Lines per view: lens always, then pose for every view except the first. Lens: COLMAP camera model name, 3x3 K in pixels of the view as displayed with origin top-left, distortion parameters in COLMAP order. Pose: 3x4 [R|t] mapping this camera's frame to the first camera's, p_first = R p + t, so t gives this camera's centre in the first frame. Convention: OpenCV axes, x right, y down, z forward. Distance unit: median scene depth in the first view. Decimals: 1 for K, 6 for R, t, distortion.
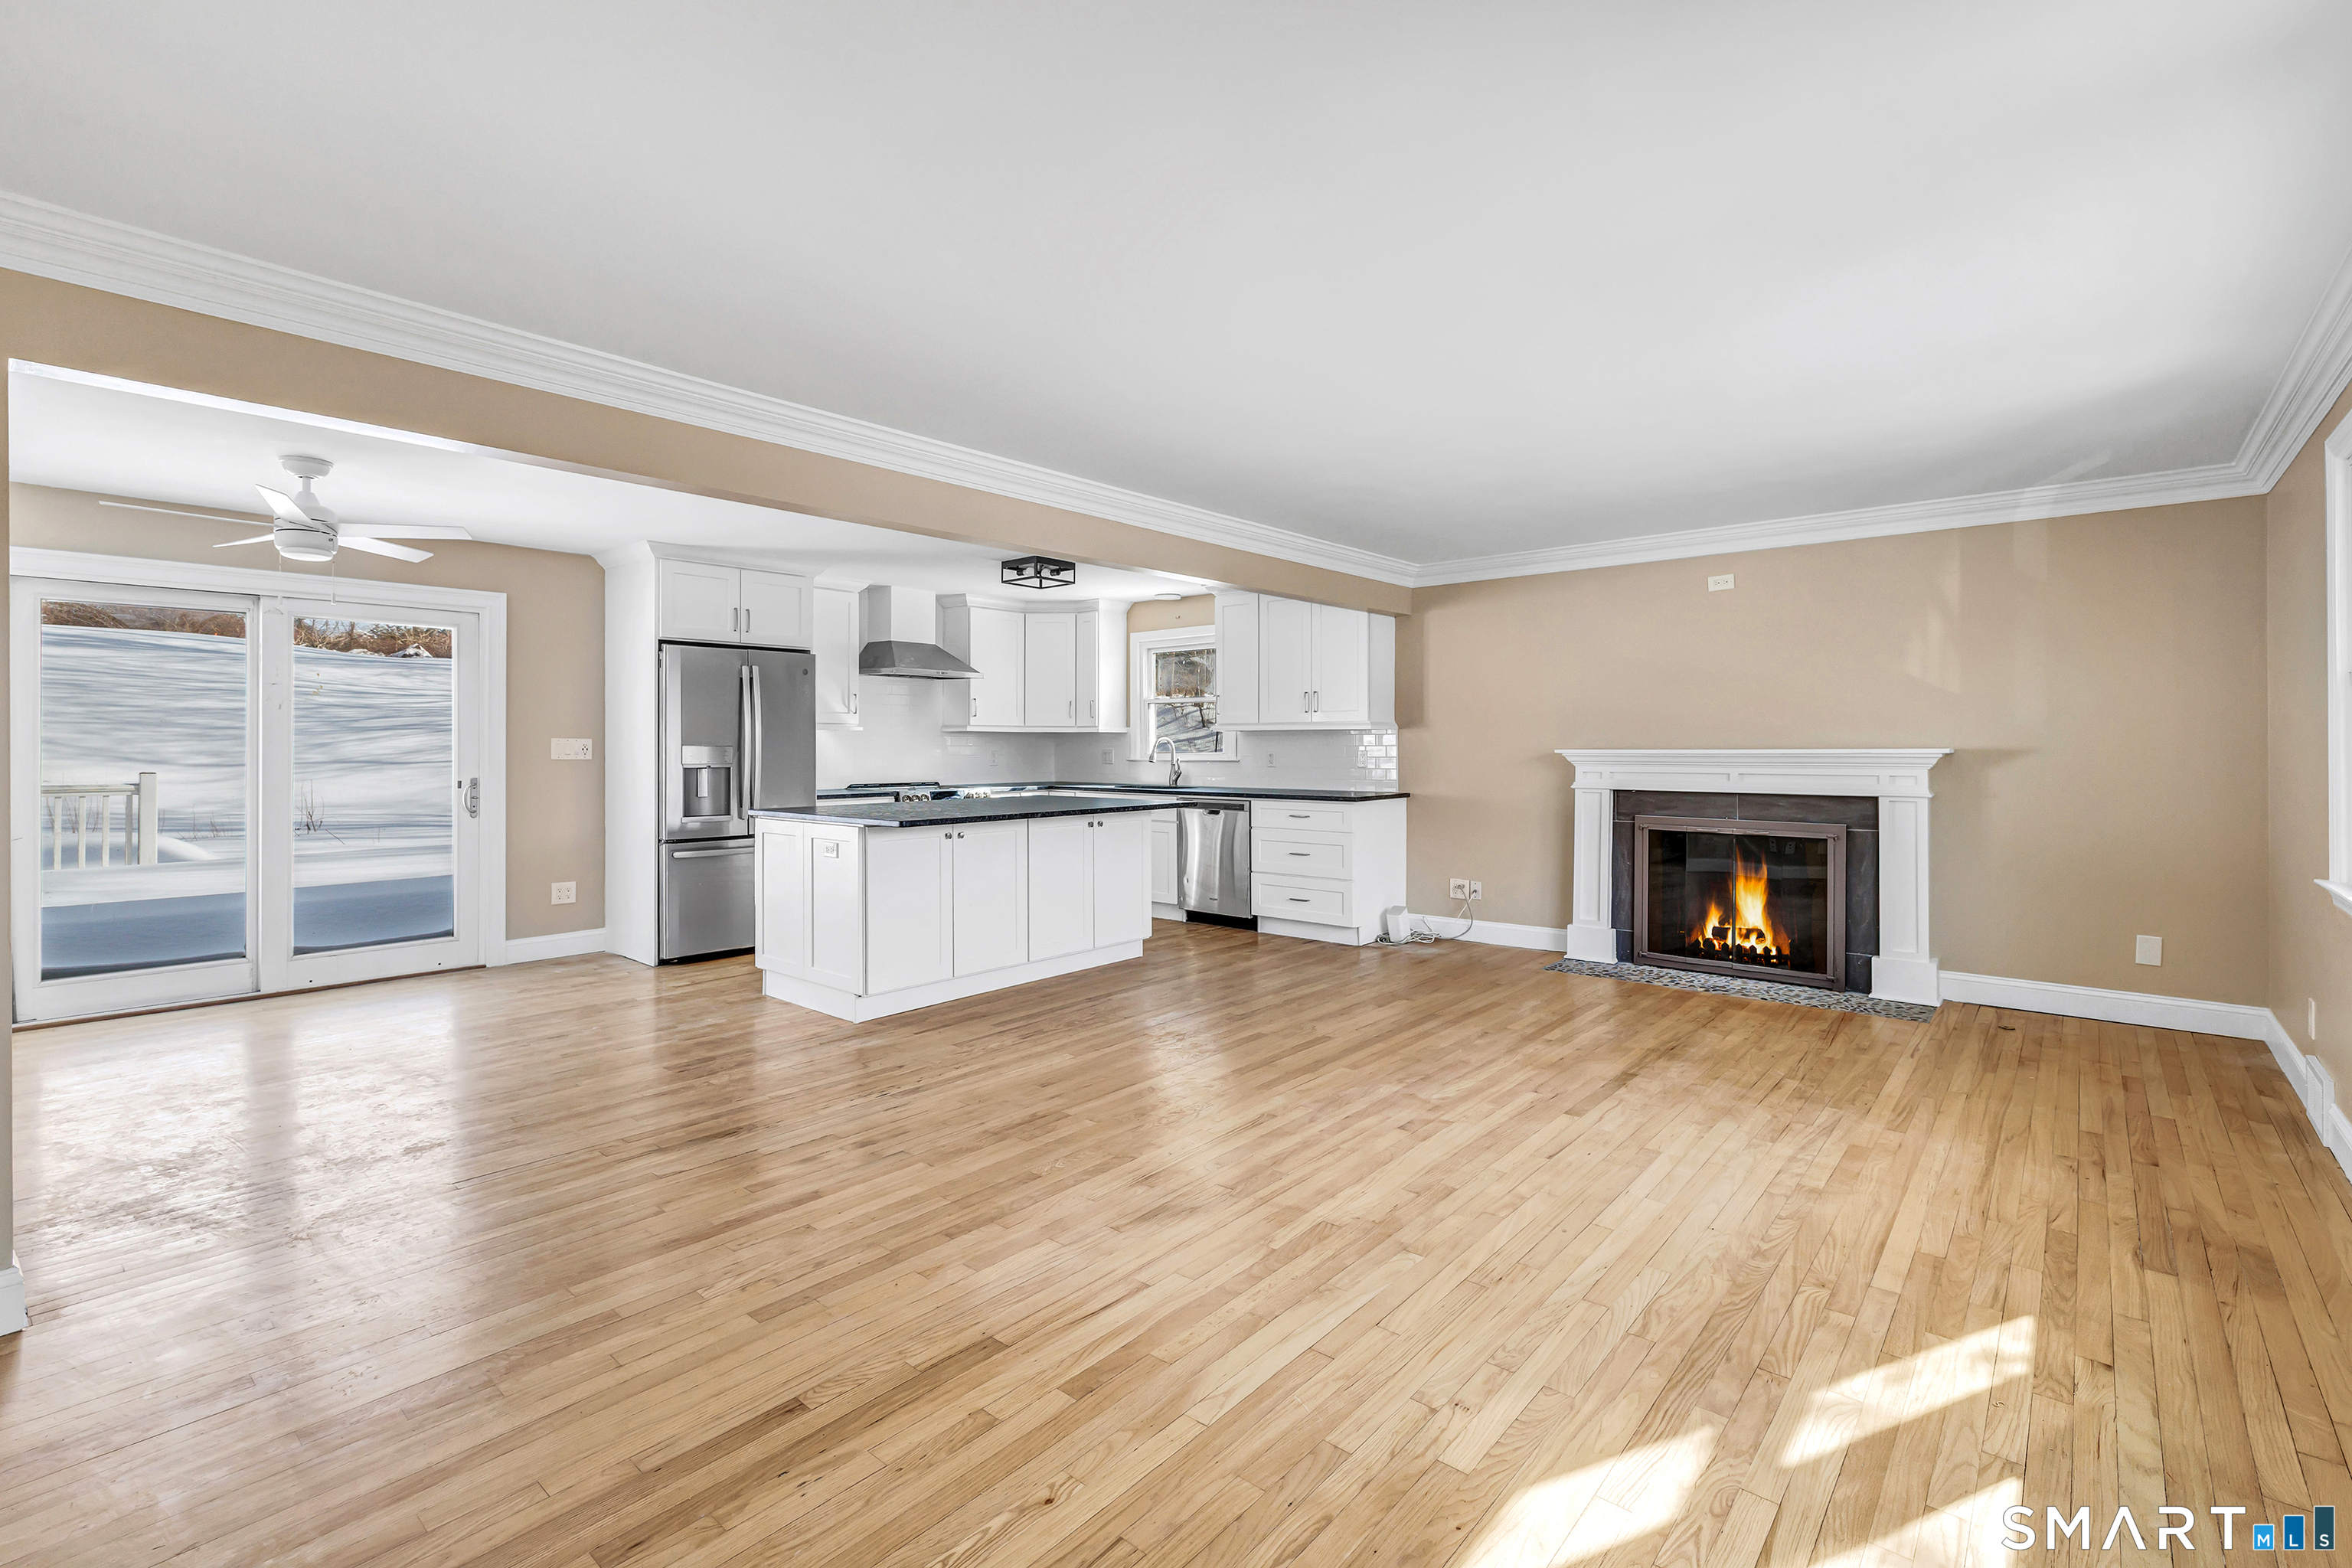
lens RADIAL K [[1053.3, 0, 1130.2], [0, 1053.3, 751.7], [0, 0, 1]] dist [-0.001123, 0.000957]
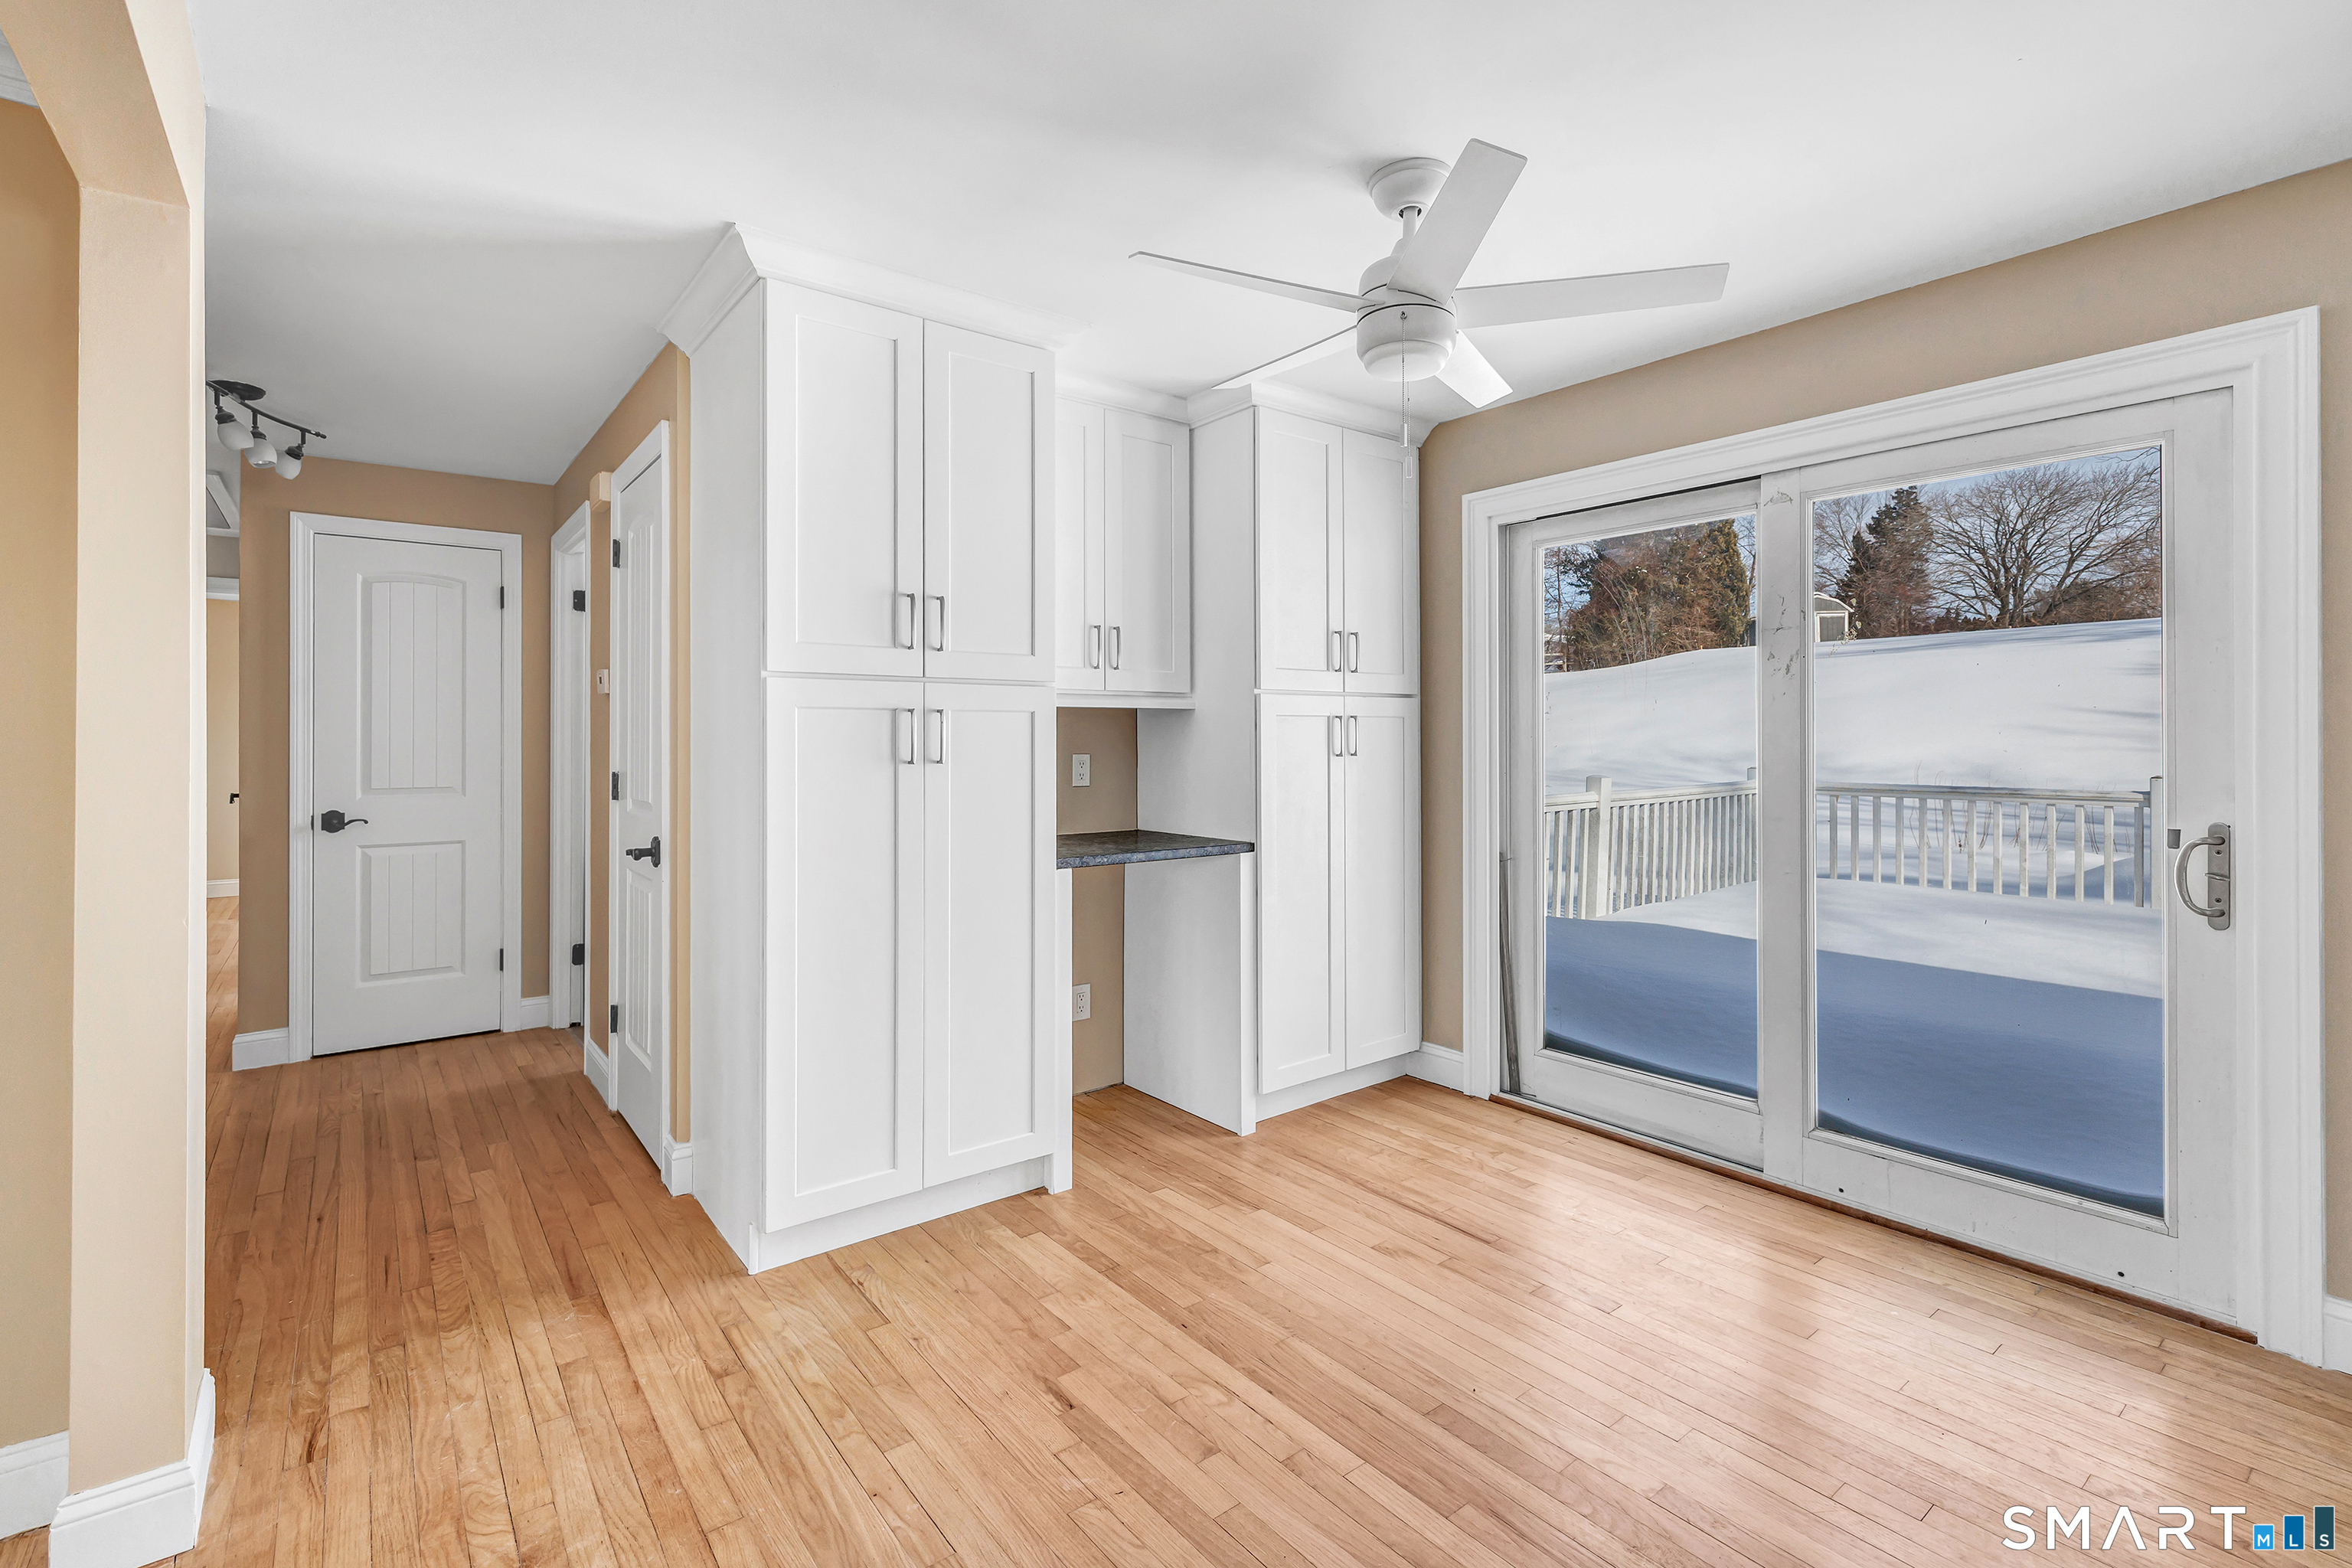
lens RADIAL K [[1065.3, 0, 1160.4], [0, 1065.3, 732.2], [0, 0, 1]] dist [0.007953, -0.000501]
pose [[-0.163098, -0.007310, -0.986583, -0.176588], [-0.007219, 0.999955, -0.006216, -0.003028], [0.986584, 0.006108, -0.163143, 0.665866]]
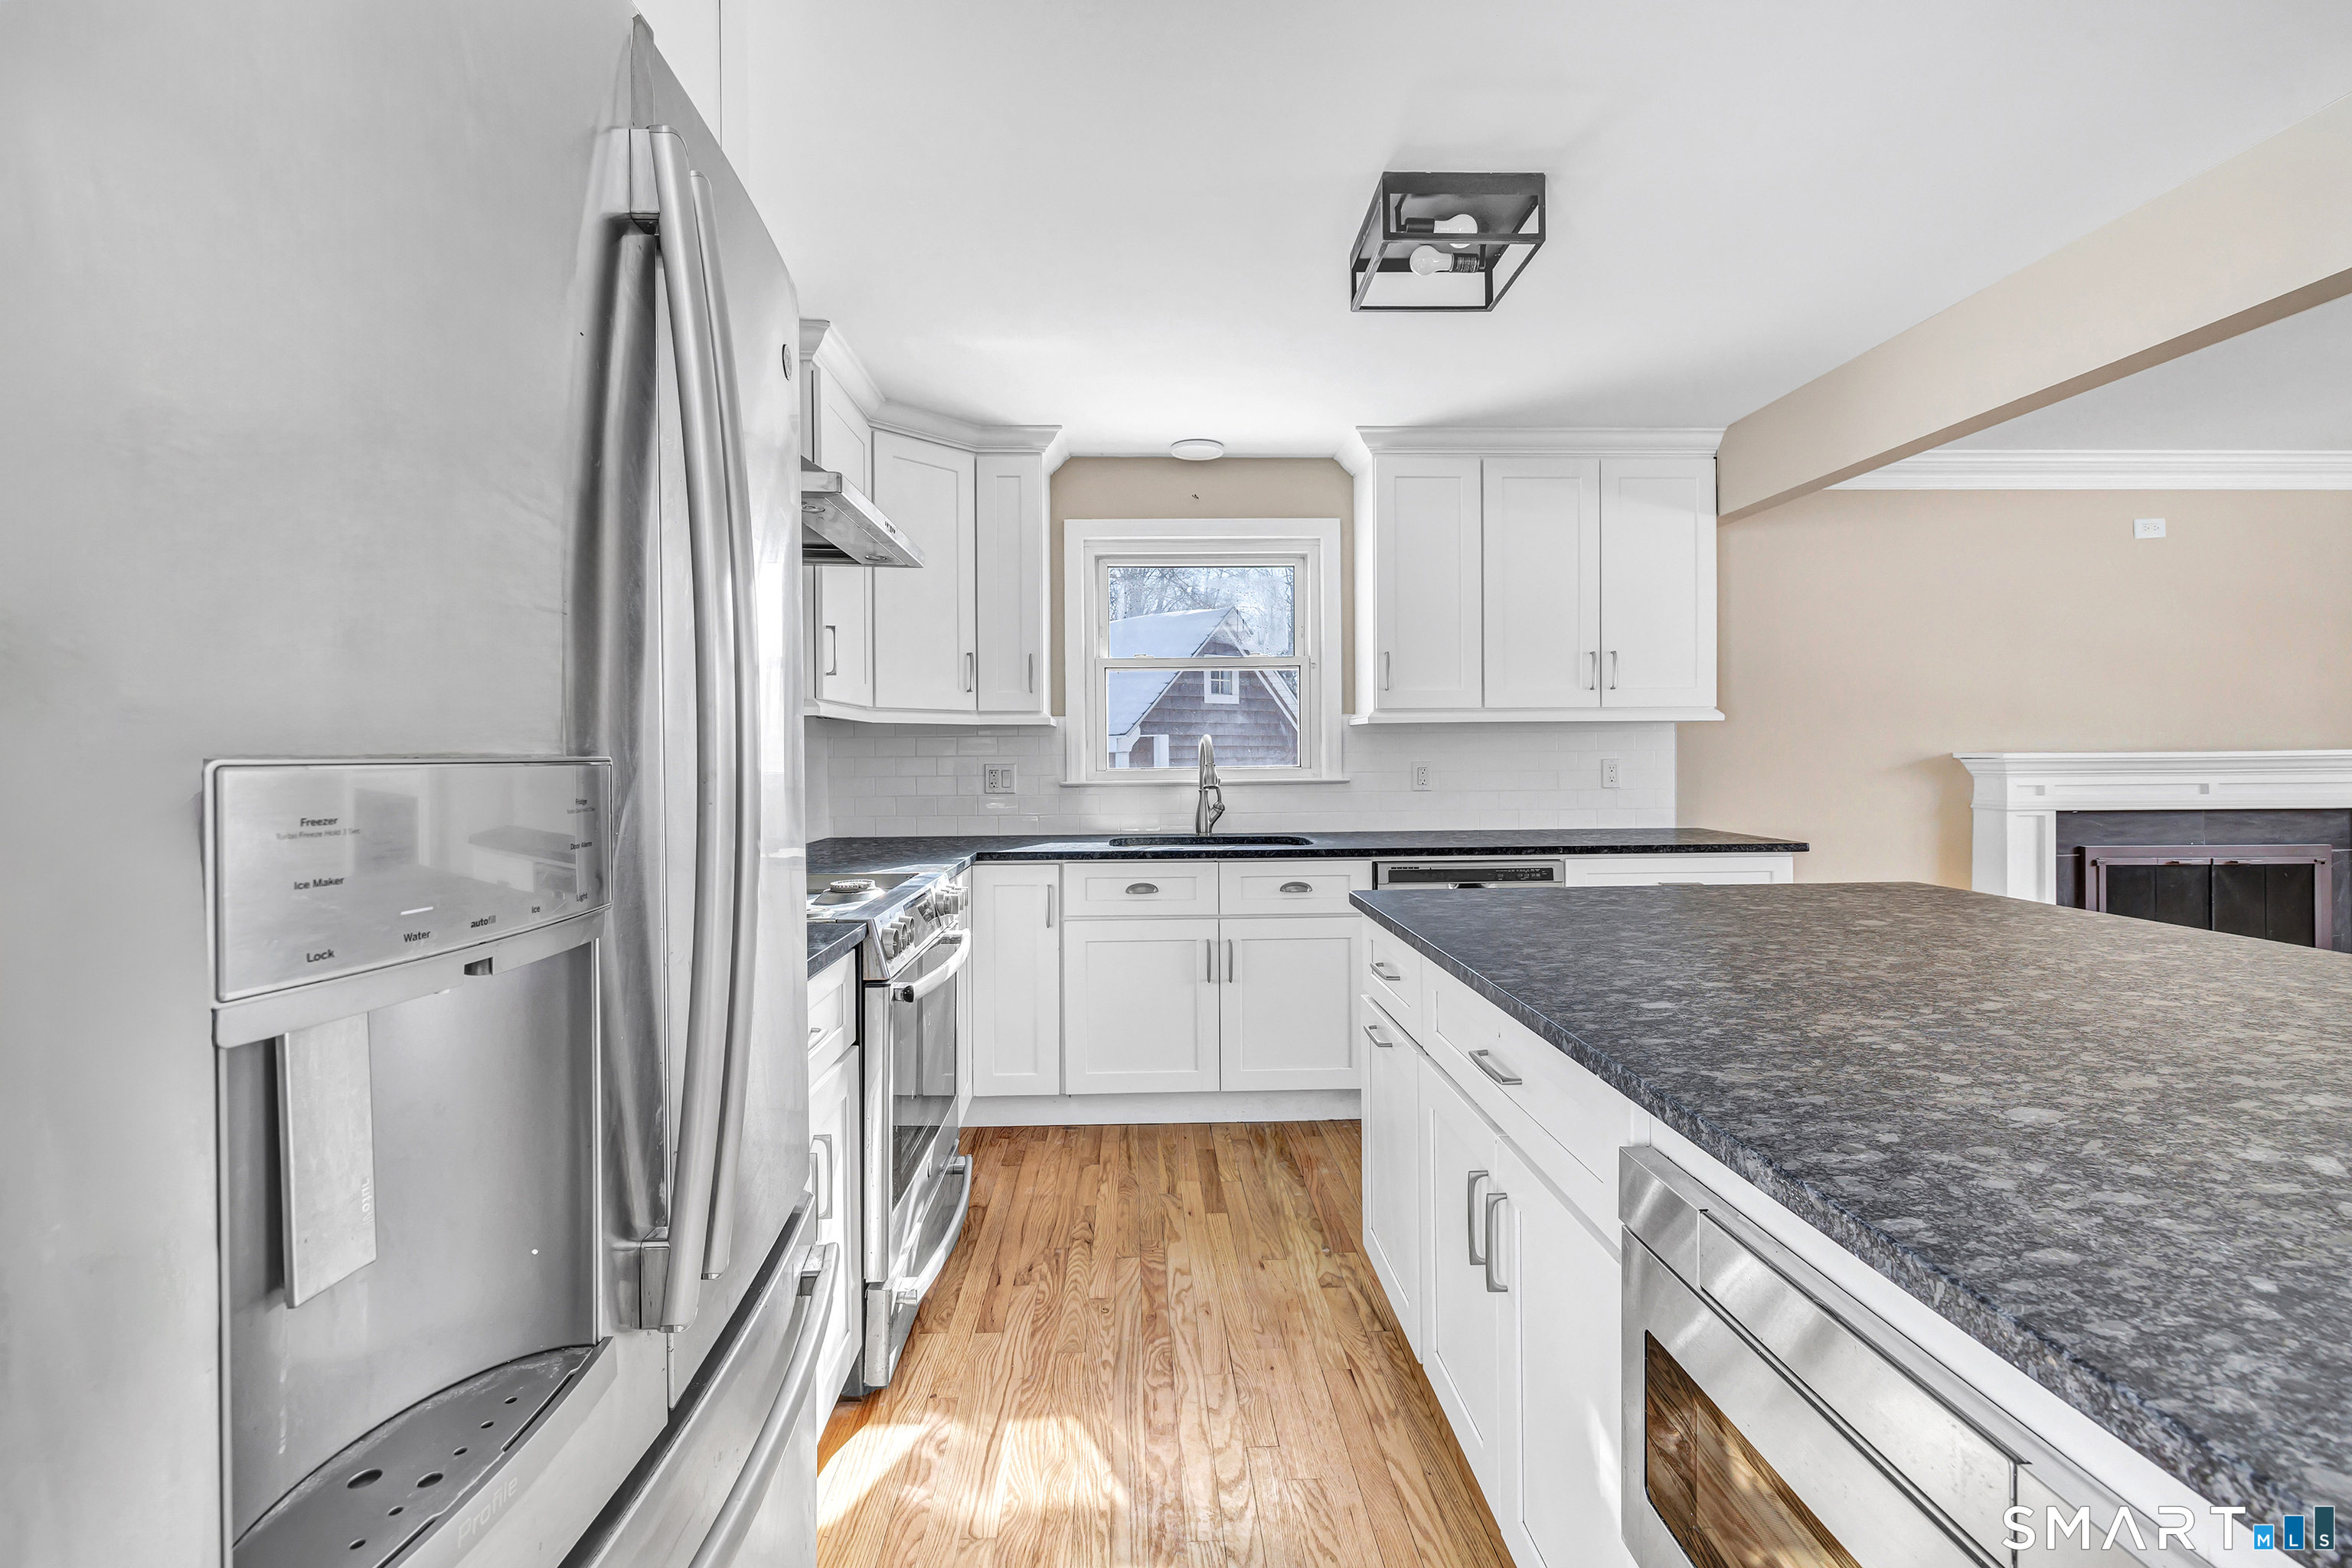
lens RADIAL K [[1029.1, 0, 1170.3], [0, 1029.1, 763.8], [0, 0, 1]] dist [0.002840, 0.000182]
pose [[0.697974, -0.012439, 0.716015, -0.410426], [0.013779, 0.999897, 0.003939, -0.003751], [-0.715991, 0.007117, 0.698074, 0.875049]]
